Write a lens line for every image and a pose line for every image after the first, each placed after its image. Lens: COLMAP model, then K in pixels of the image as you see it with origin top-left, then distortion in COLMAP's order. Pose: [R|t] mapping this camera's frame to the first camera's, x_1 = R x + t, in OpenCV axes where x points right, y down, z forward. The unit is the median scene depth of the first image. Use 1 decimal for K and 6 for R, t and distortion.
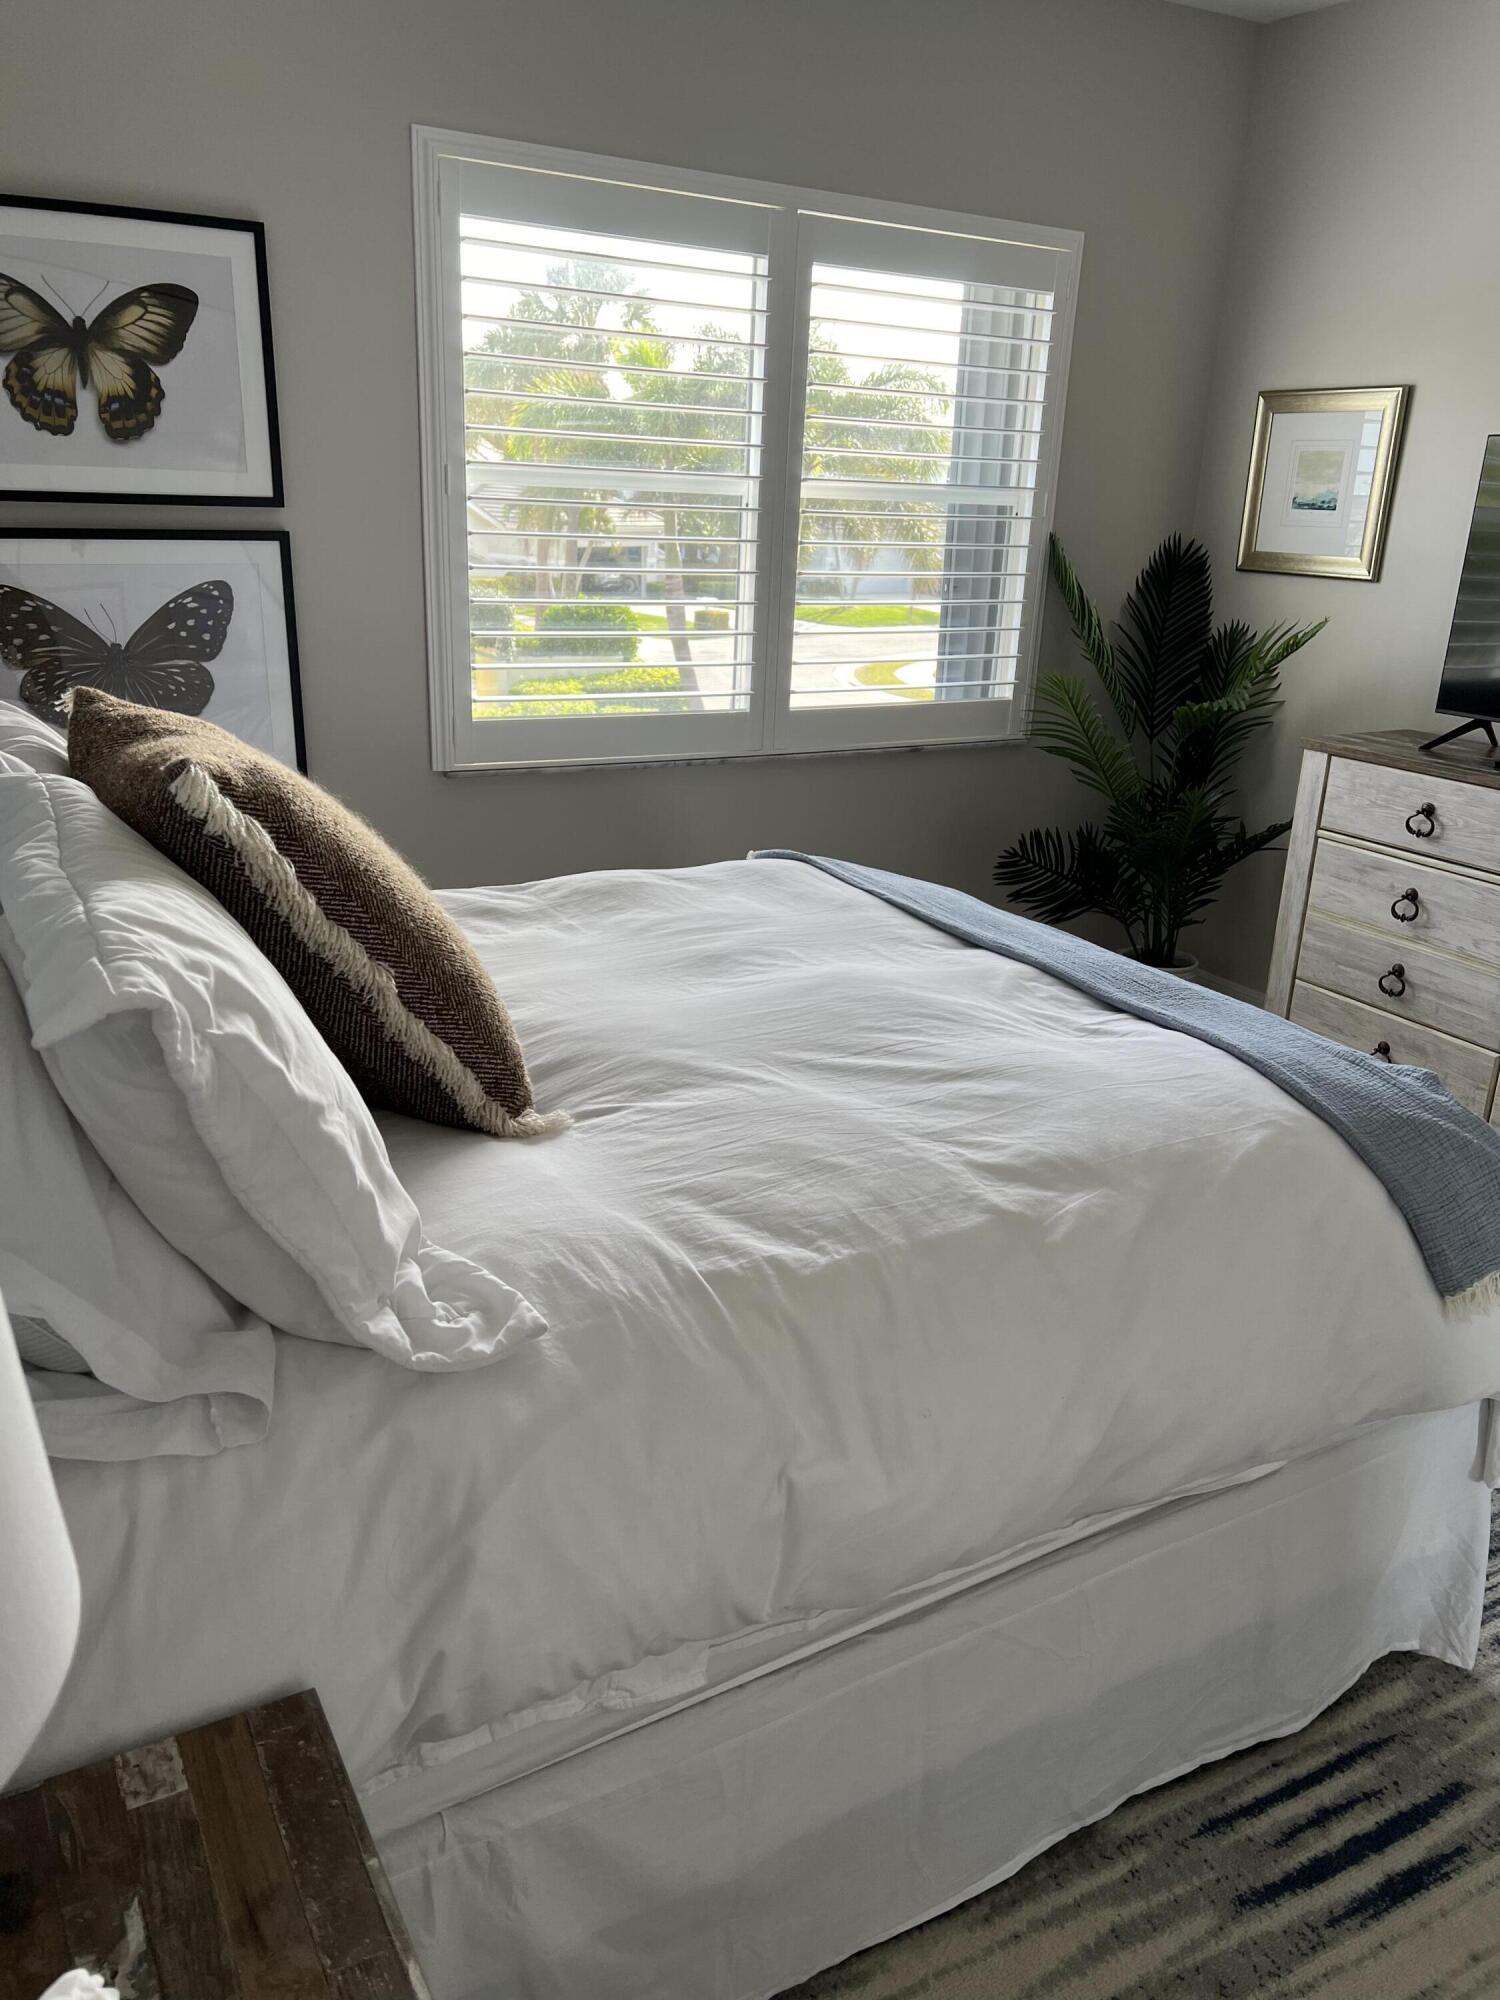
lens RADIAL K [[1508.7, 0, 752.8], [0, 1508.7, 1006.6], [0, 0, 1]] dist [0.004518, -0.012013]
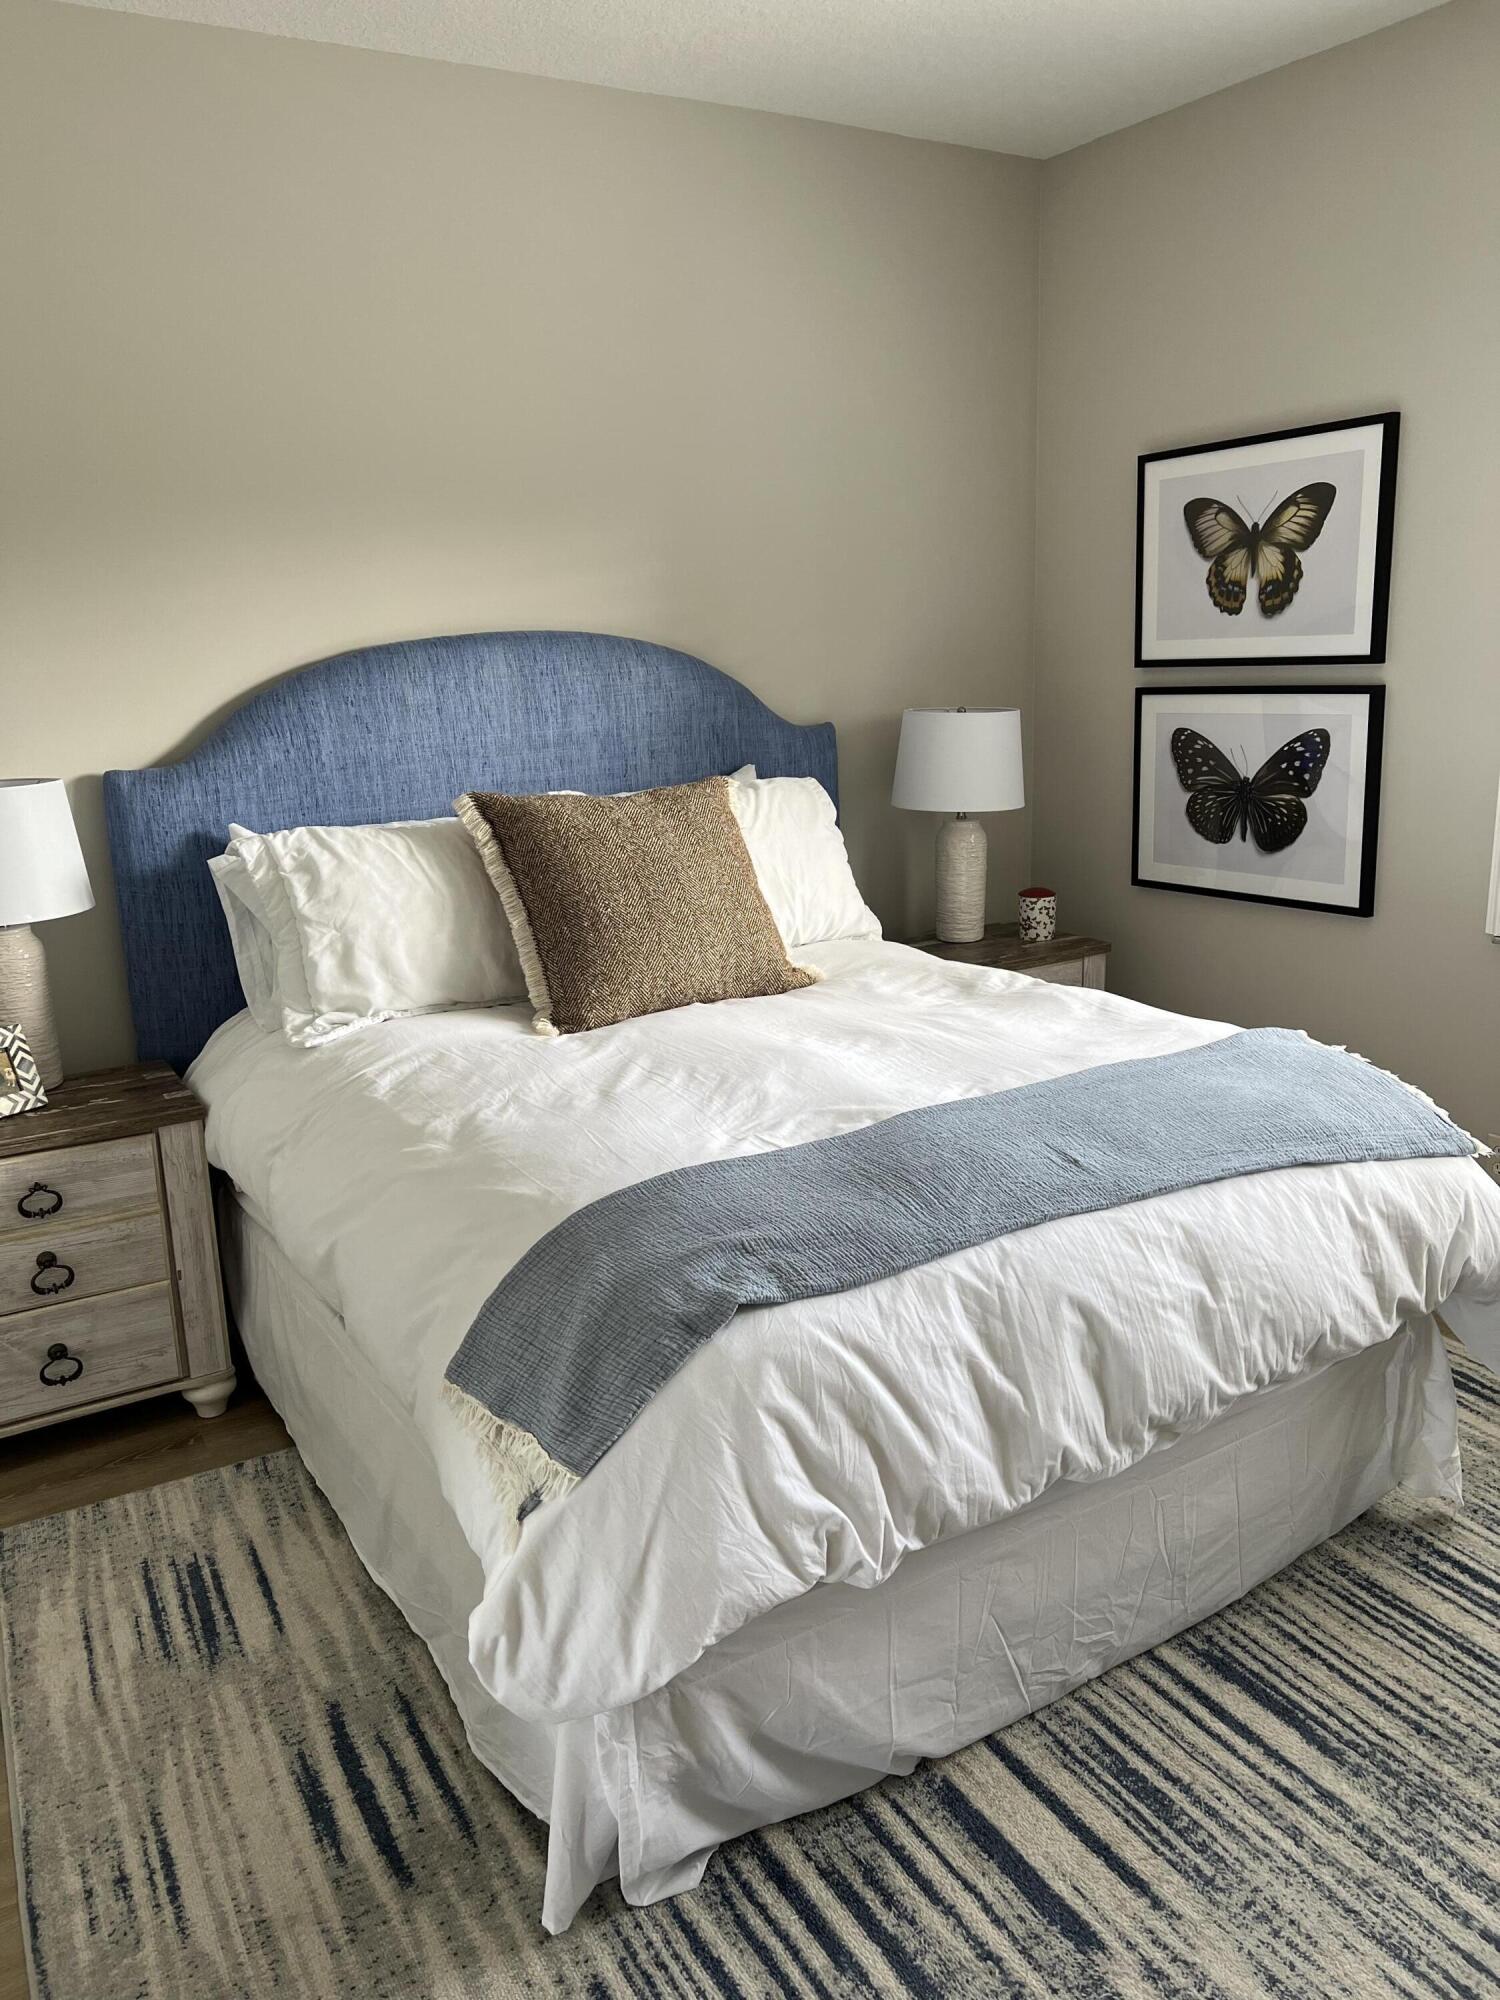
lens RADIAL K [[1508.7, 0, 757.0], [0, 1508.7, 994.6], [0, 0, 1]] dist [0.004518, -0.012013]
pose [[0.015015, 0.188402, -0.981977, 0.846421], [-0.291547, 0.940238, 0.175935, -0.182576], [0.956439, 0.283651, 0.069046, 0.613296]]
